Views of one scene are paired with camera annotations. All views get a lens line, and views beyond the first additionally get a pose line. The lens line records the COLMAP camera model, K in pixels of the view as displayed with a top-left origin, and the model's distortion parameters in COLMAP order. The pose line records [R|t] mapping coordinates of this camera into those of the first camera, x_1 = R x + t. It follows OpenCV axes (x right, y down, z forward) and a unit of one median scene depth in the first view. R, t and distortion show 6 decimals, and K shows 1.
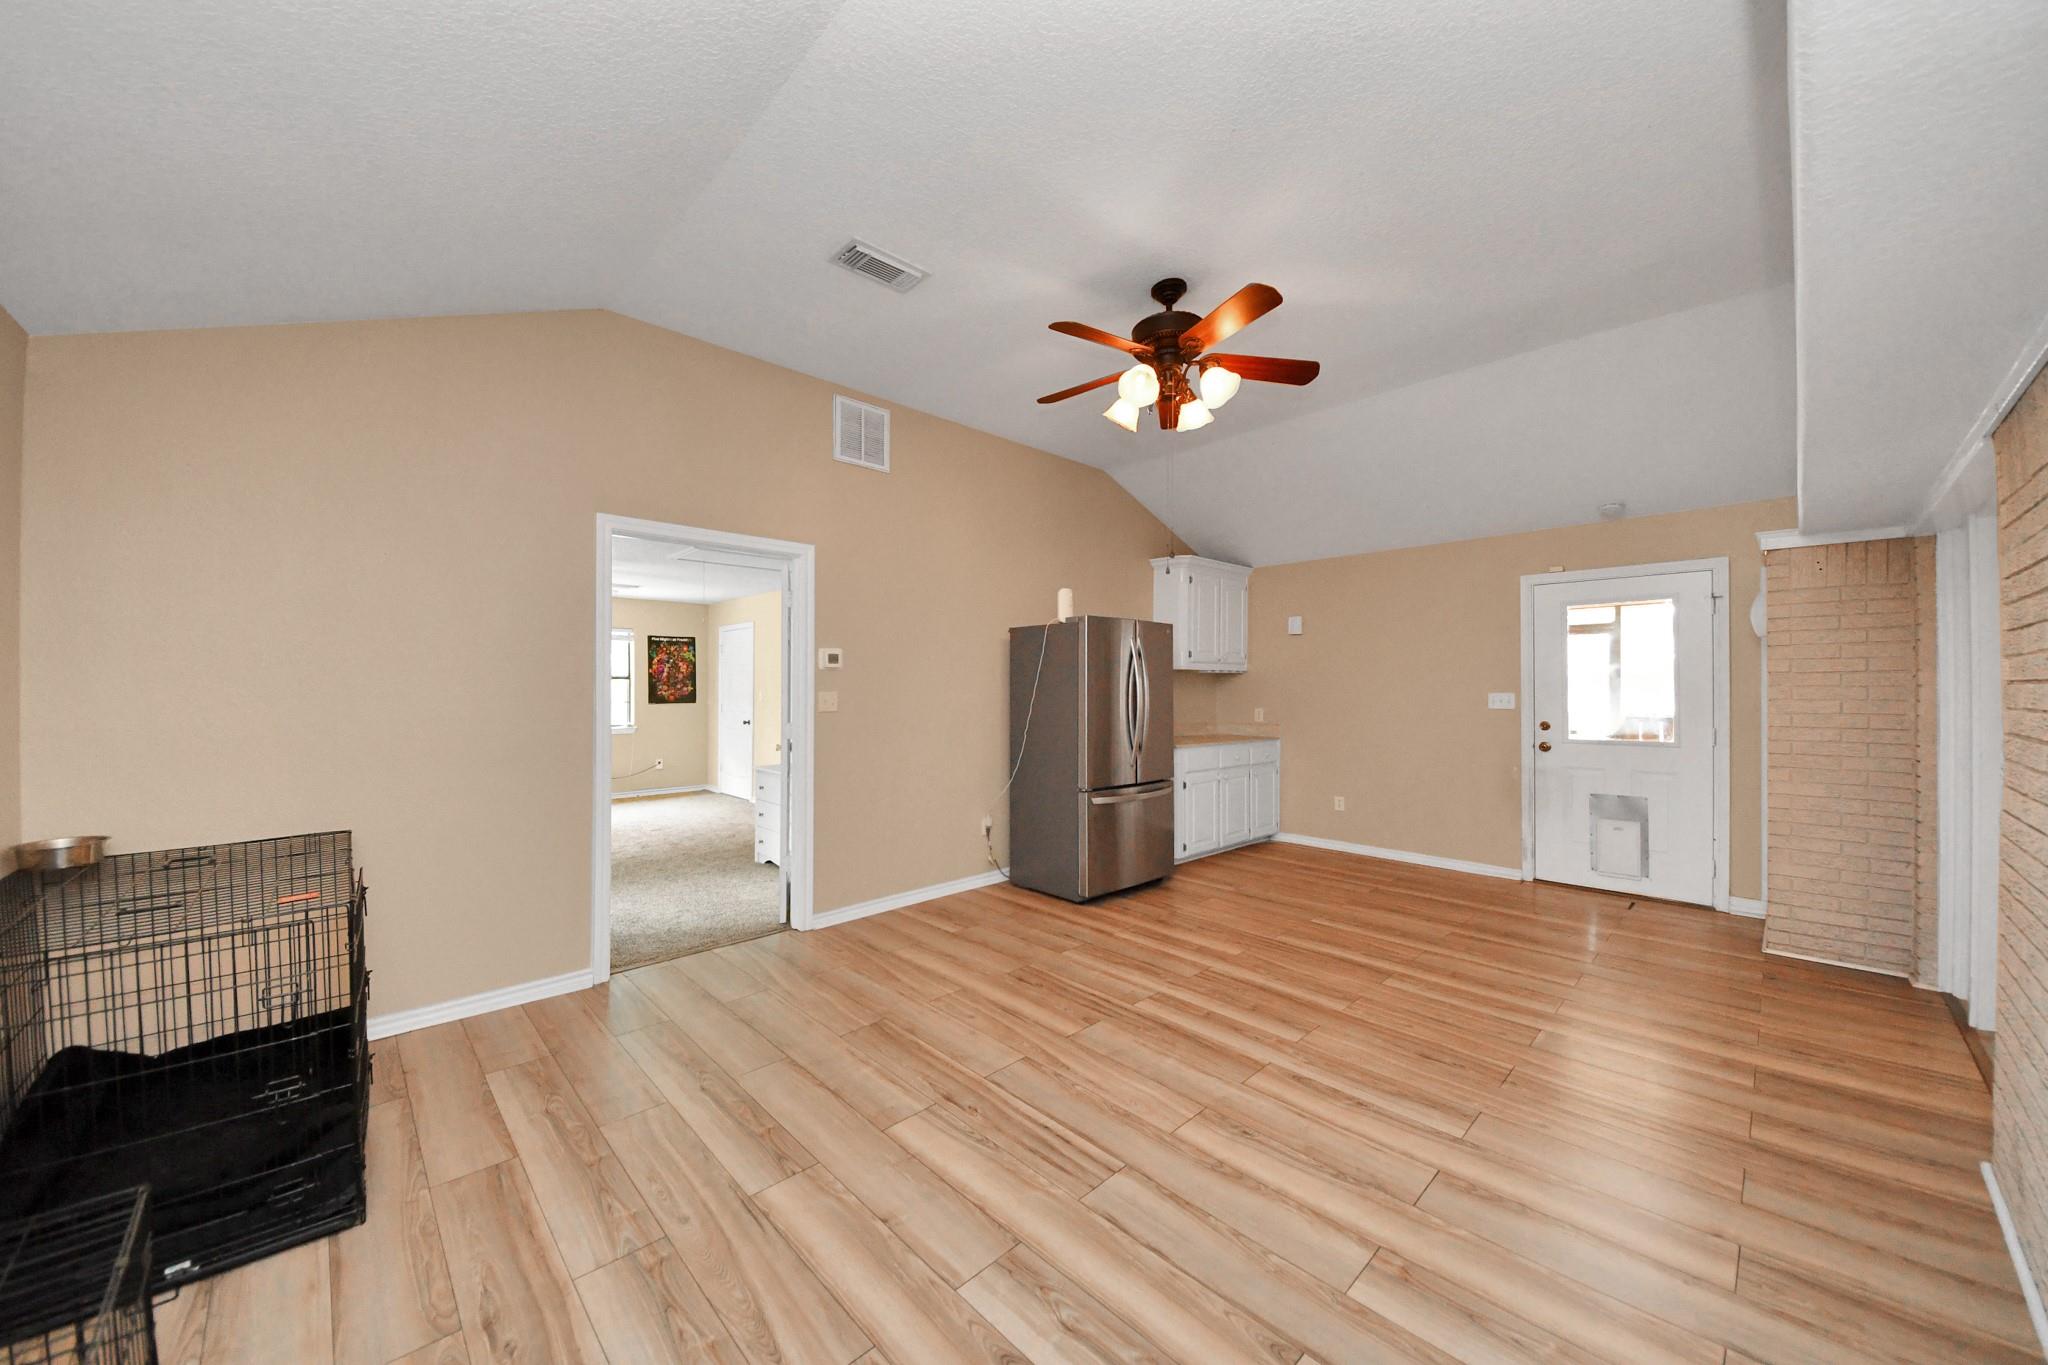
lens RADIAL K [[724.6, 0, 1015.9], [0, 724.6, 685.9], [0, 0, 1]] dist [0.037818, -0.029067]
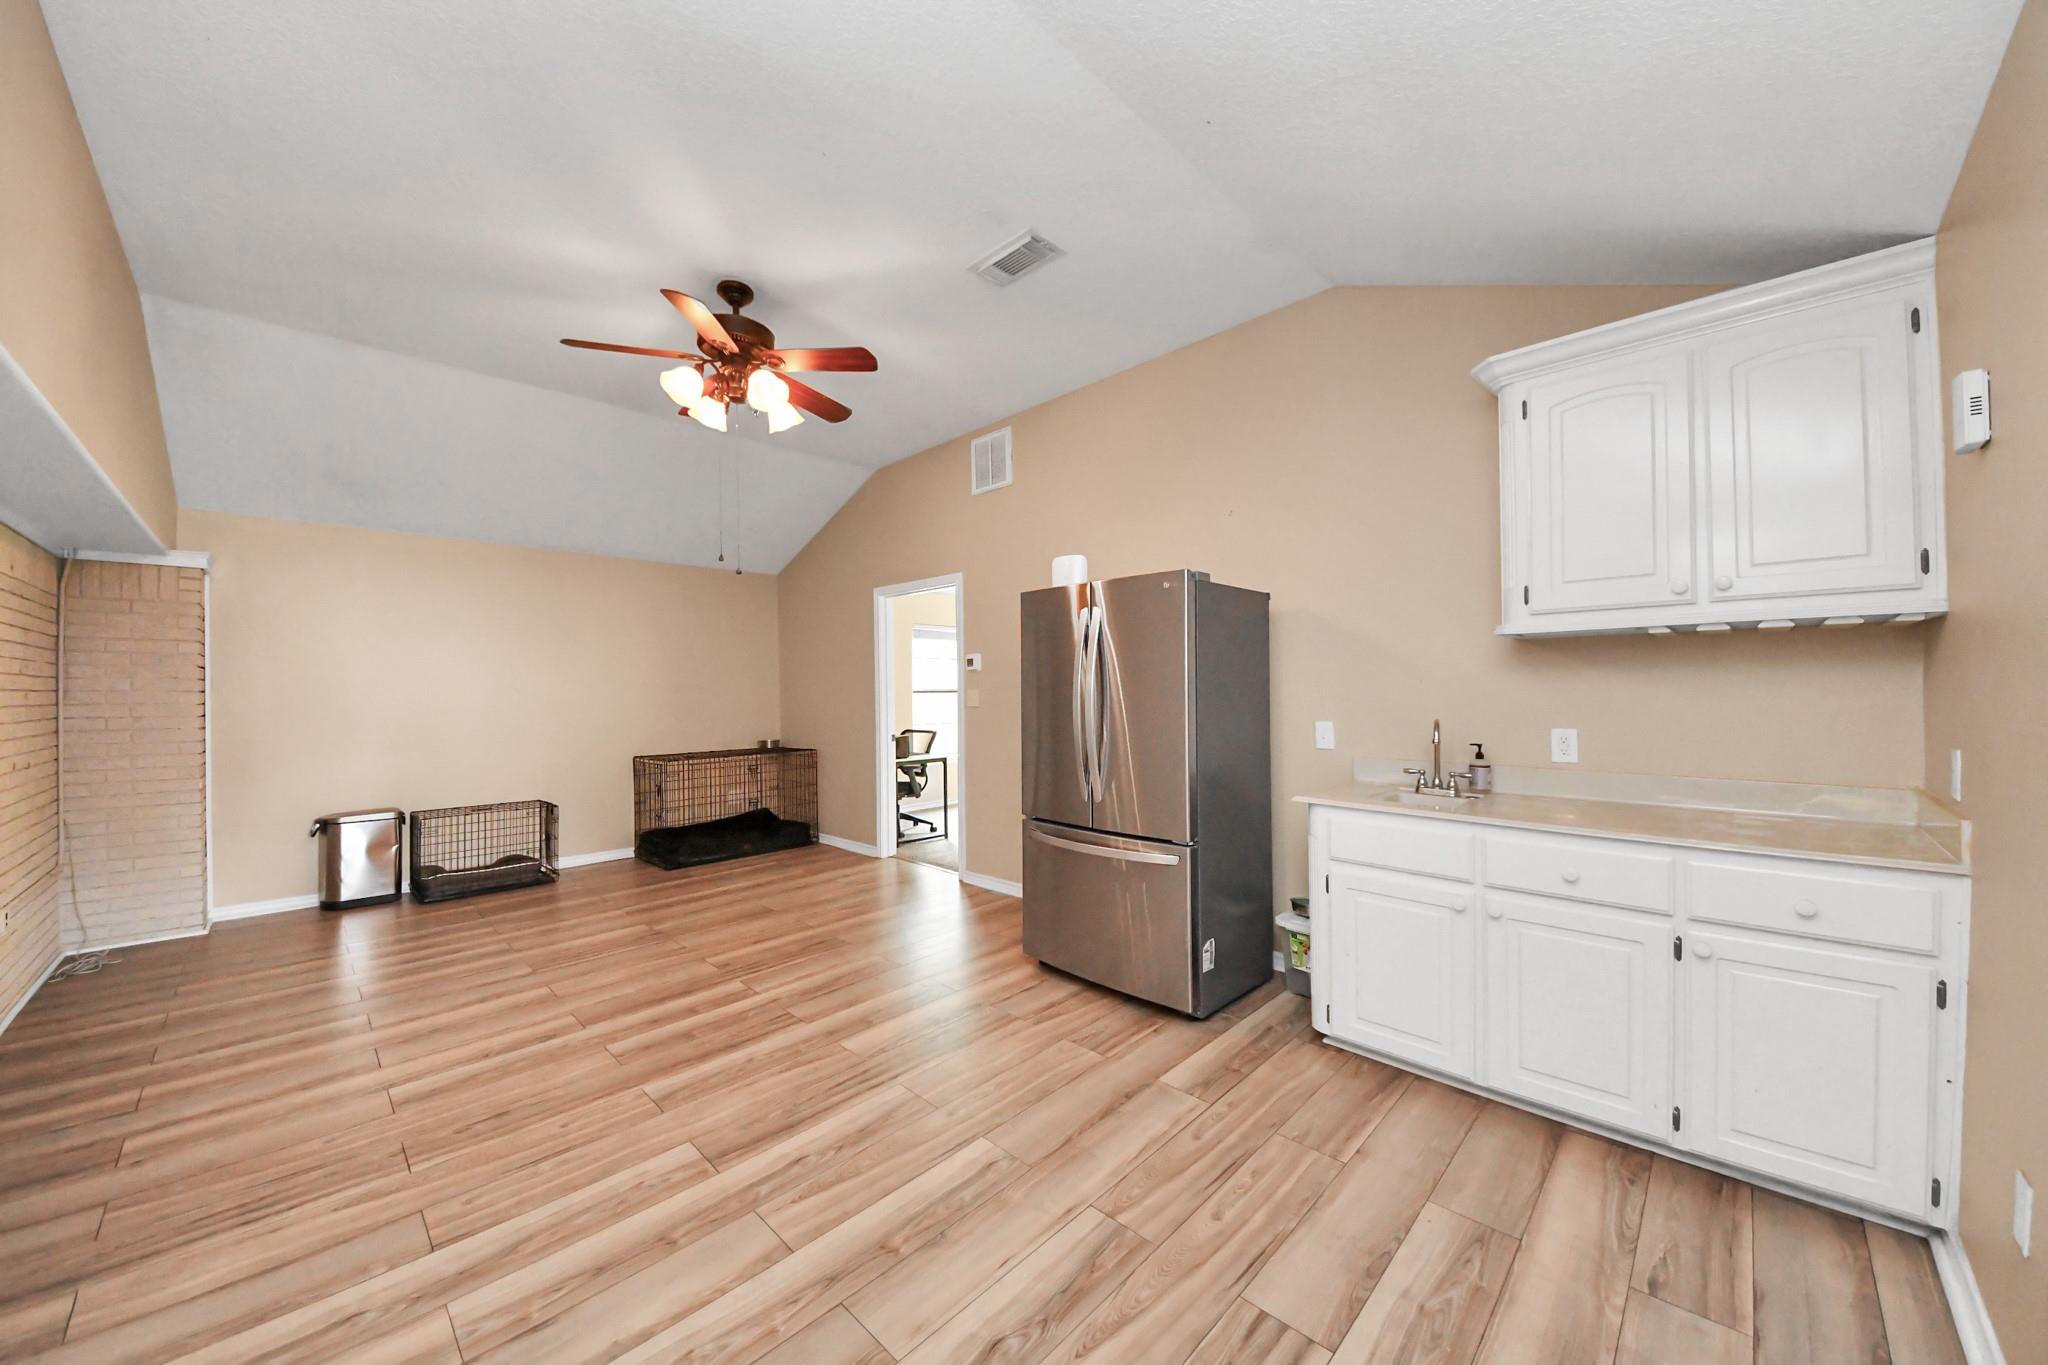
lens RADIAL K [[724.6, 0, 1015.9], [0, 724.6, 685.9], [0, 0, 1]] dist [0.037818, -0.029067]
pose [[0.034667, -0.004136, -0.999390, 1.201566], [0.005606, 0.999977, -0.003944, 0.007514], [0.999383, -0.005466, 0.034689, 1.315012]]
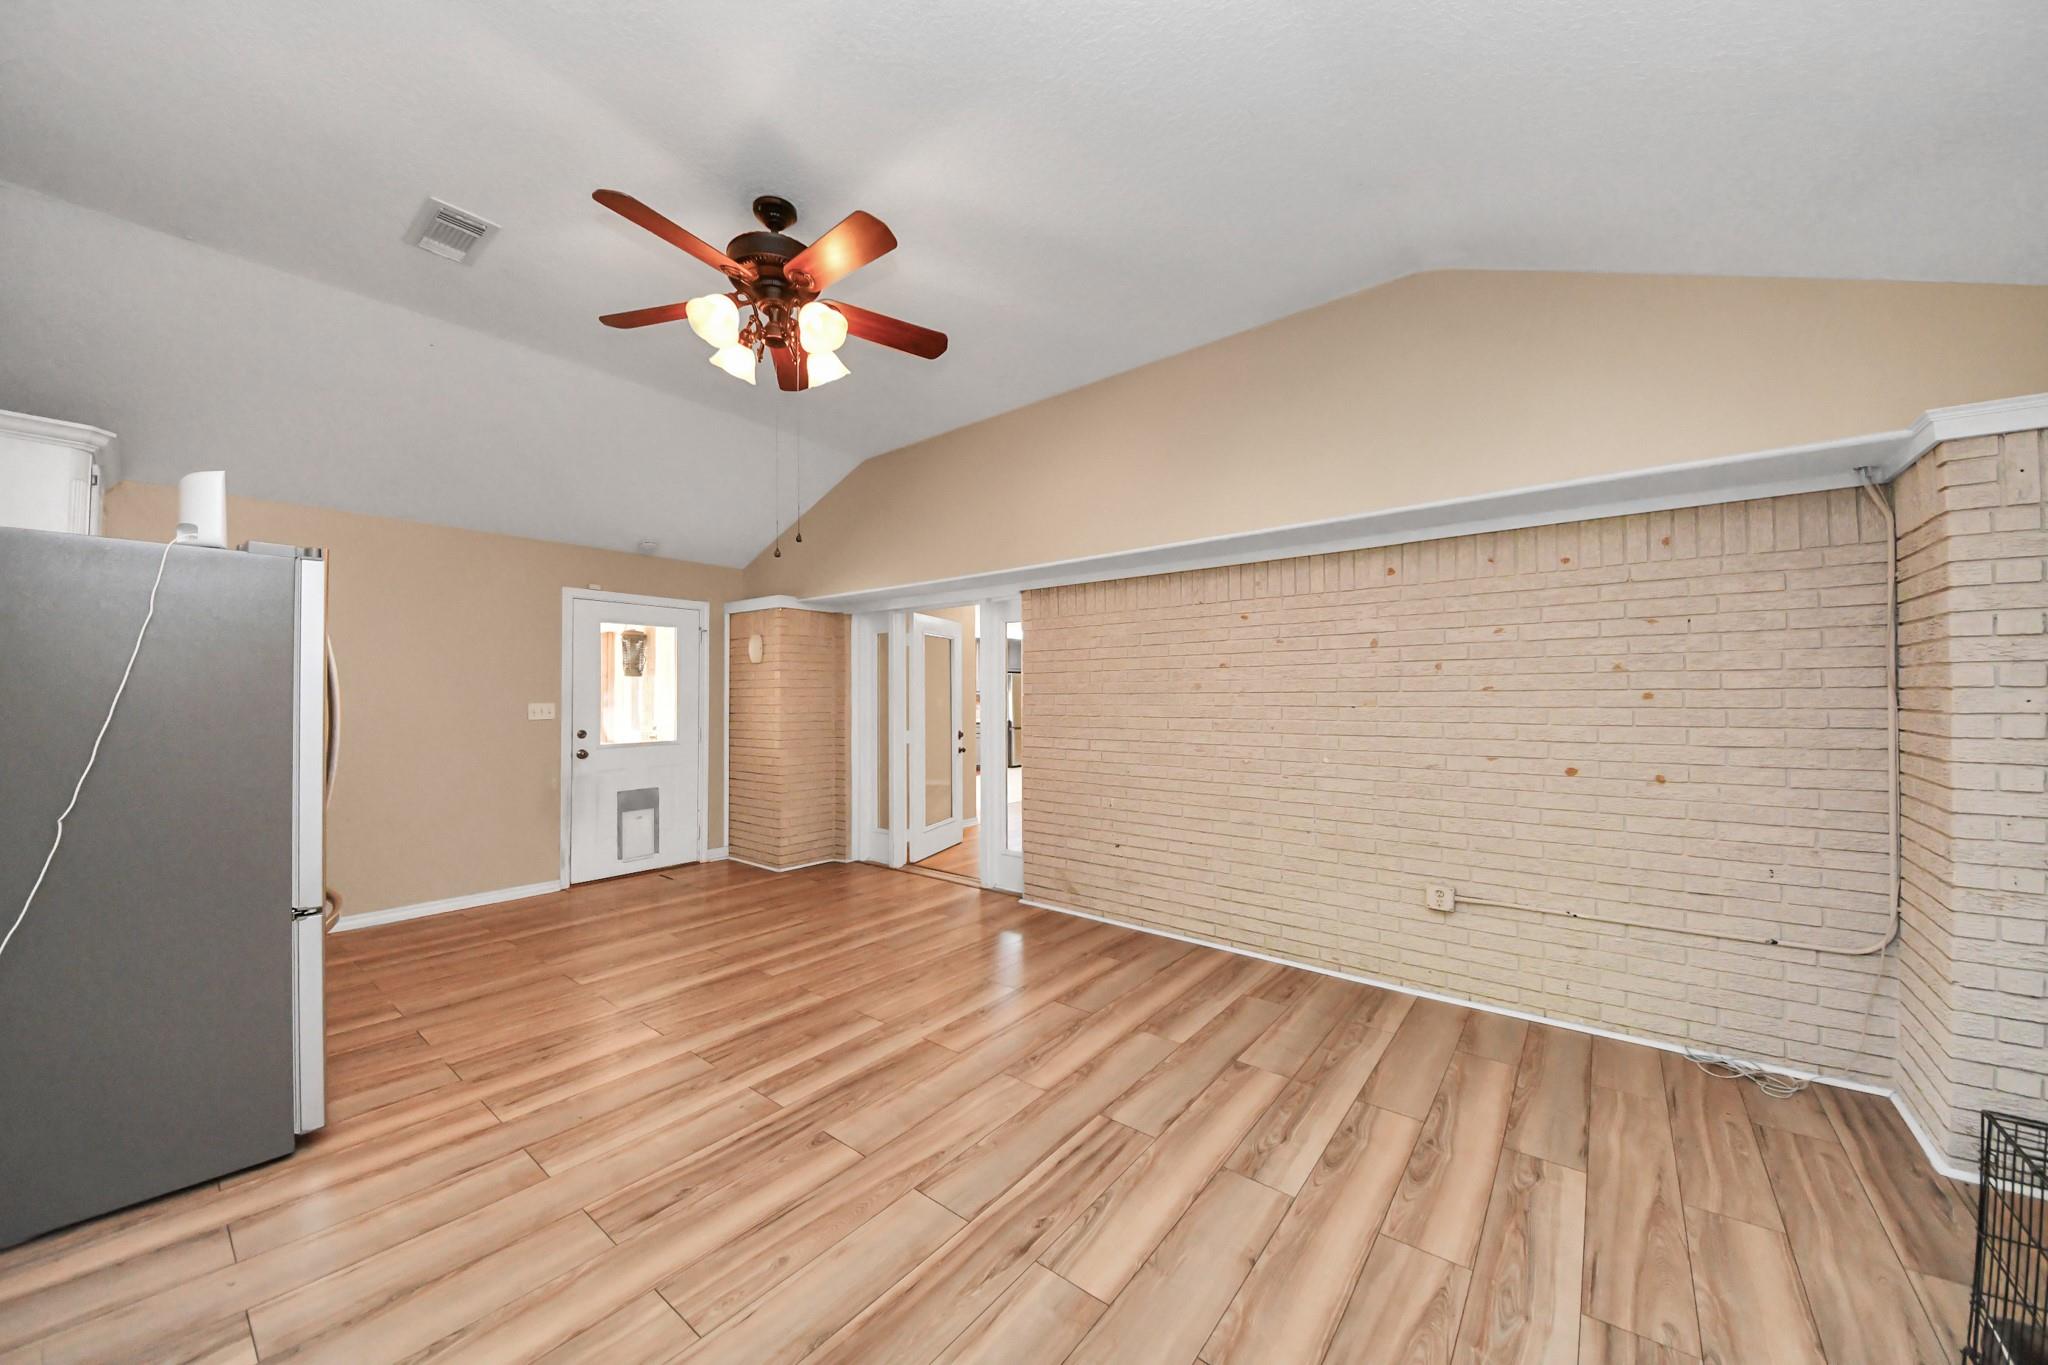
lens RADIAL K [[724.6, 0, 1015.9], [0, 724.6, 685.9], [0, 0, 1]] dist [0.037818, -0.029067]
pose [[-0.138103, 0.013370, 0.990328, -0.623213], [0.001691, 0.999911, -0.013264, 0.000862], [-0.990416, -0.000157, -0.138114, 0.826802]]
